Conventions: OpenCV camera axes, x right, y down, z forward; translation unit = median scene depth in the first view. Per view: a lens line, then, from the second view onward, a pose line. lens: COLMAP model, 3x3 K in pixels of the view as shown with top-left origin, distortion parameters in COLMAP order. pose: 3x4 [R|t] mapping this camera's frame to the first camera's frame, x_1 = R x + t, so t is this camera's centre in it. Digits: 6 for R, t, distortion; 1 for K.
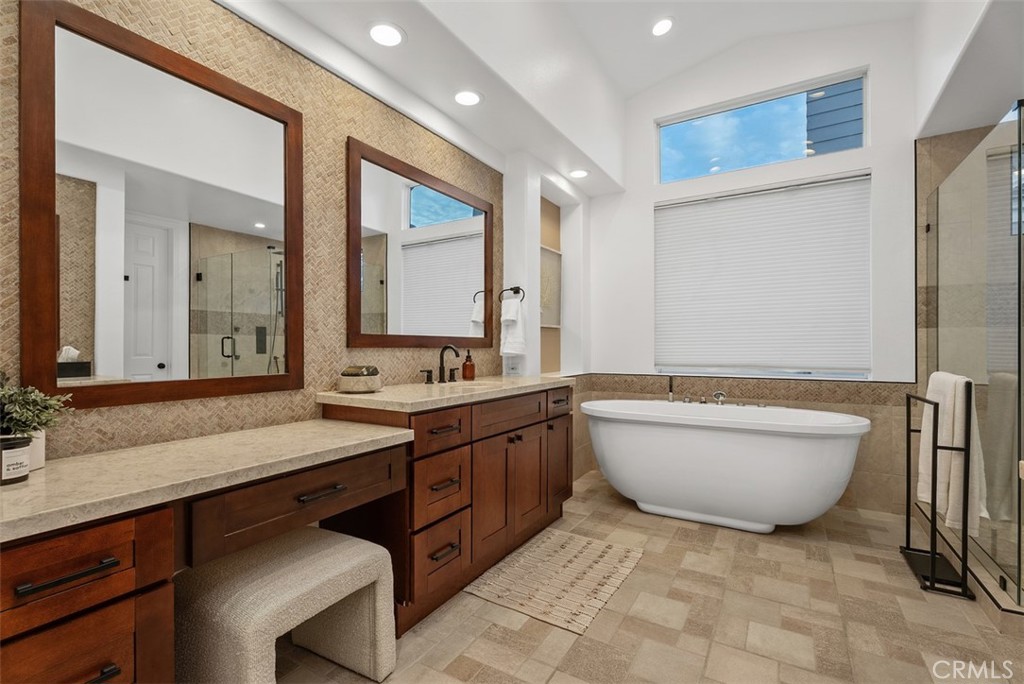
lens RADIAL K [[458.8, 0, 507.1], [0, 458.8, 344.1], [0, 0, 1]] dist [0.003555, -0.001512]
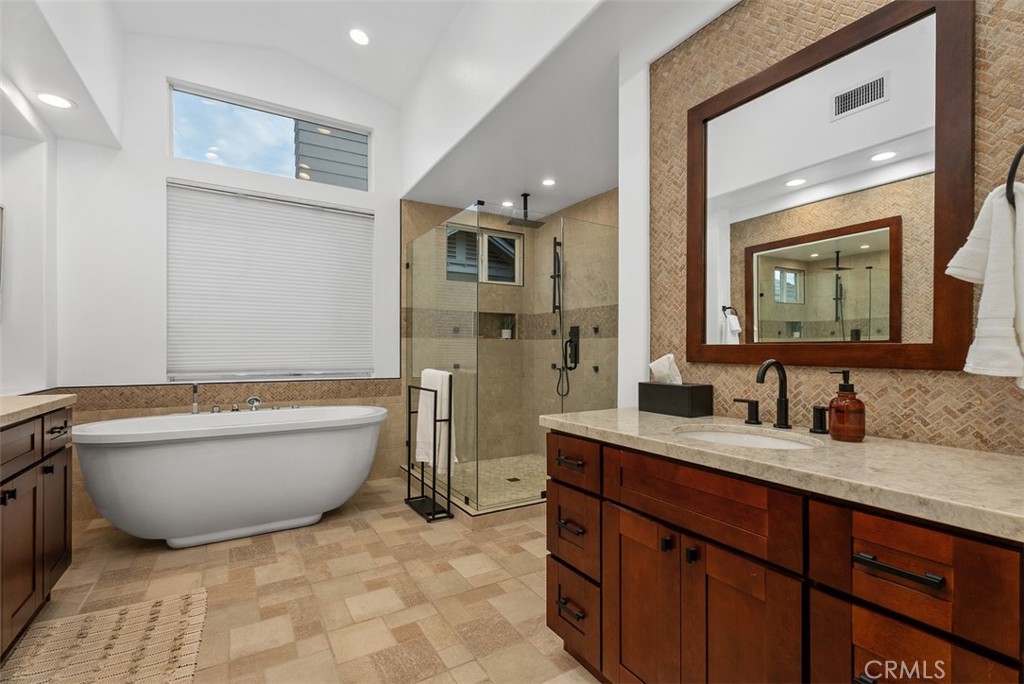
lens RADIAL K [[458.8, 0, 506.4], [0, 458.8, 349.3], [0, 0, 1]] dist [0.003555, -0.001512]
pose [[0.470352, 0.006951, 0.882452, -0.184634], [-0.009705, 0.999949, -0.002704, 0.000348], [-0.882426, -0.007292, 0.470395, 0.097227]]
